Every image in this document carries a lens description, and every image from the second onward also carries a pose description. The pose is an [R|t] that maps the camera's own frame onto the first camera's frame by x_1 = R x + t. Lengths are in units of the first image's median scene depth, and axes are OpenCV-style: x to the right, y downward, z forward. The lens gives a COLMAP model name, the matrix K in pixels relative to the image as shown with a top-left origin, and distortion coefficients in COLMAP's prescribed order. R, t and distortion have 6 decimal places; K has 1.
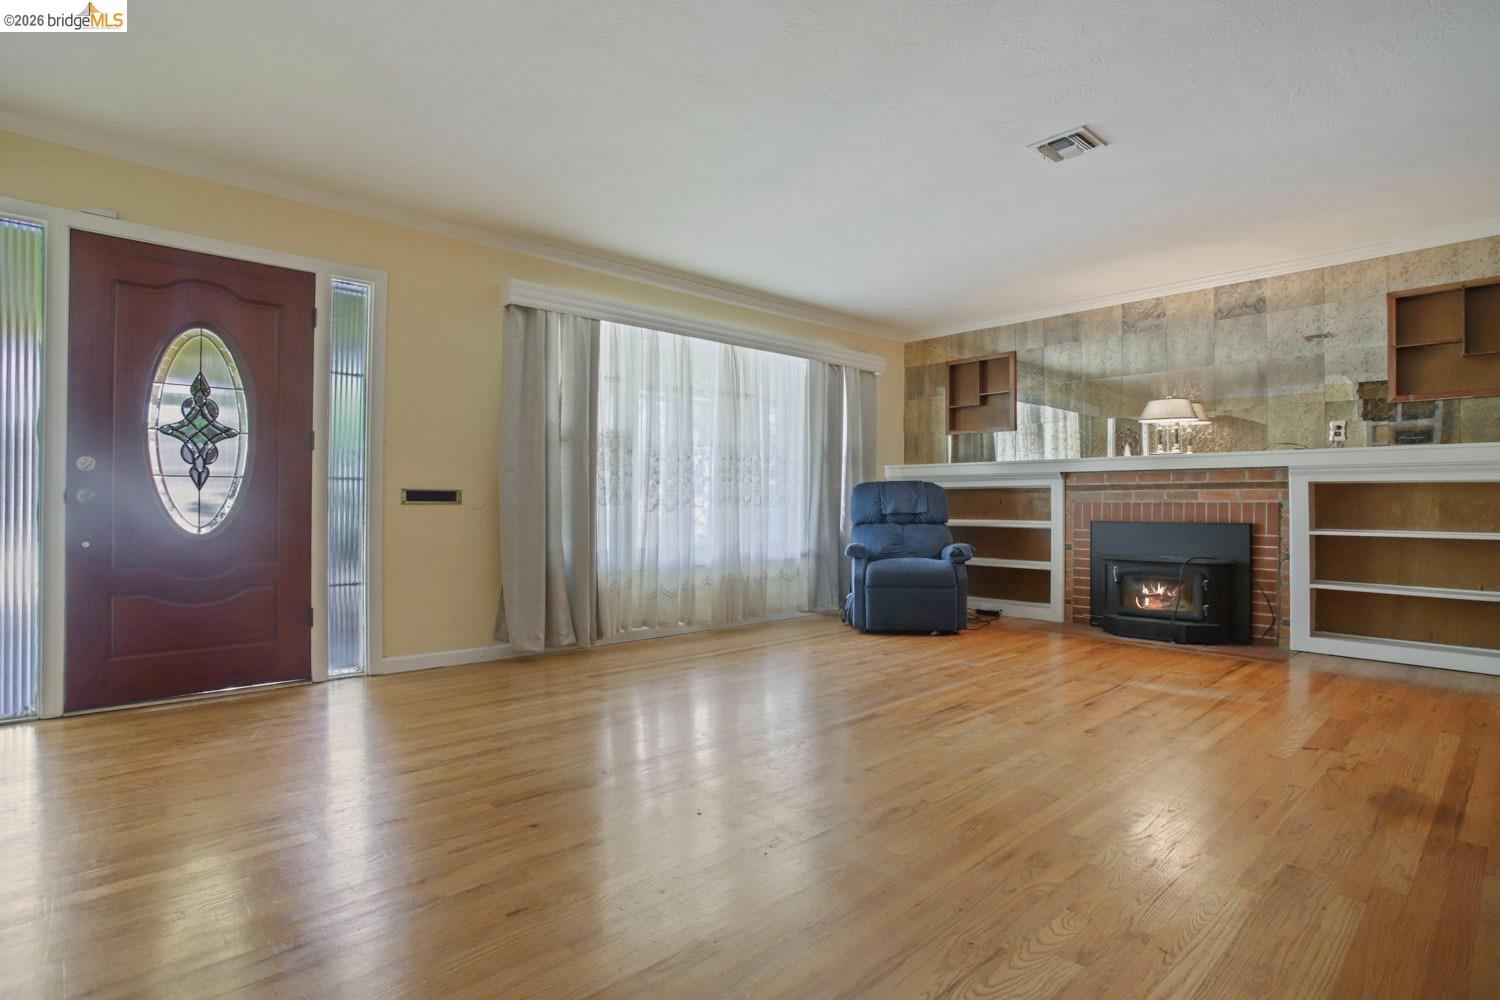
lens RADIAL K [[730.7, 0, 744.8], [0, 730.7, 498.3], [0, 0, 1]] dist [-0.043159, 0.003171]
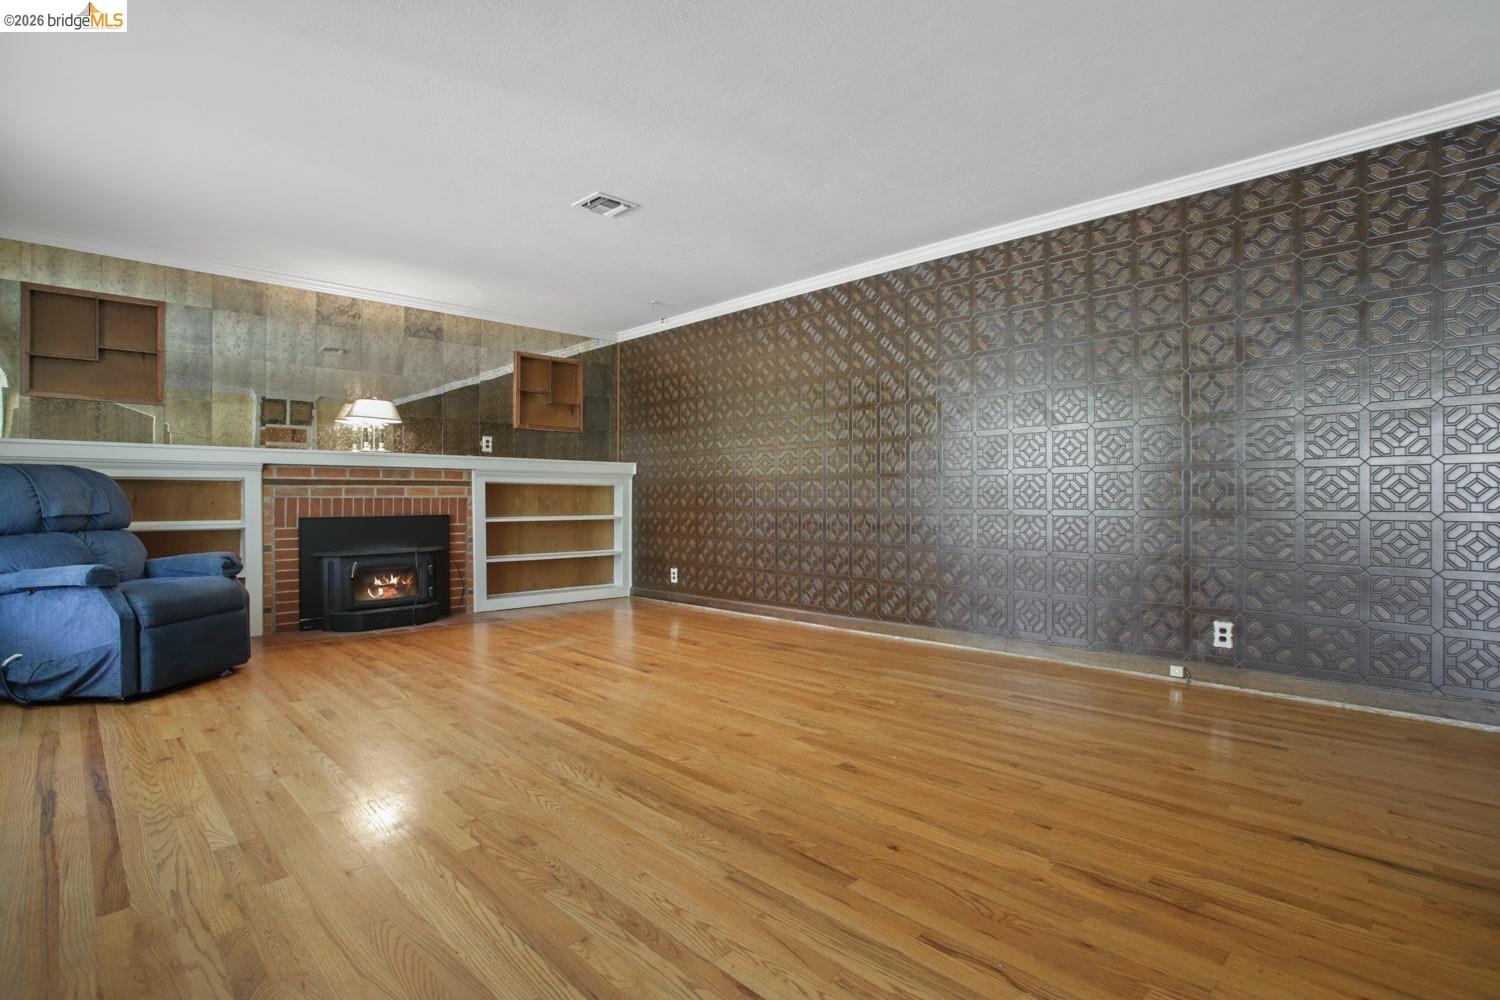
lens RADIAL K [[730.7, 0, 743.1], [0, 730.7, 501.8], [0, 0, 1]] dist [-0.043159, 0.003171]
pose [[-0.032479, -0.008162, 0.999439, -0.514905], [-0.004623, 0.999957, 0.008016, 0.000847], [-0.999462, -0.004360, -0.032516, 0.521364]]
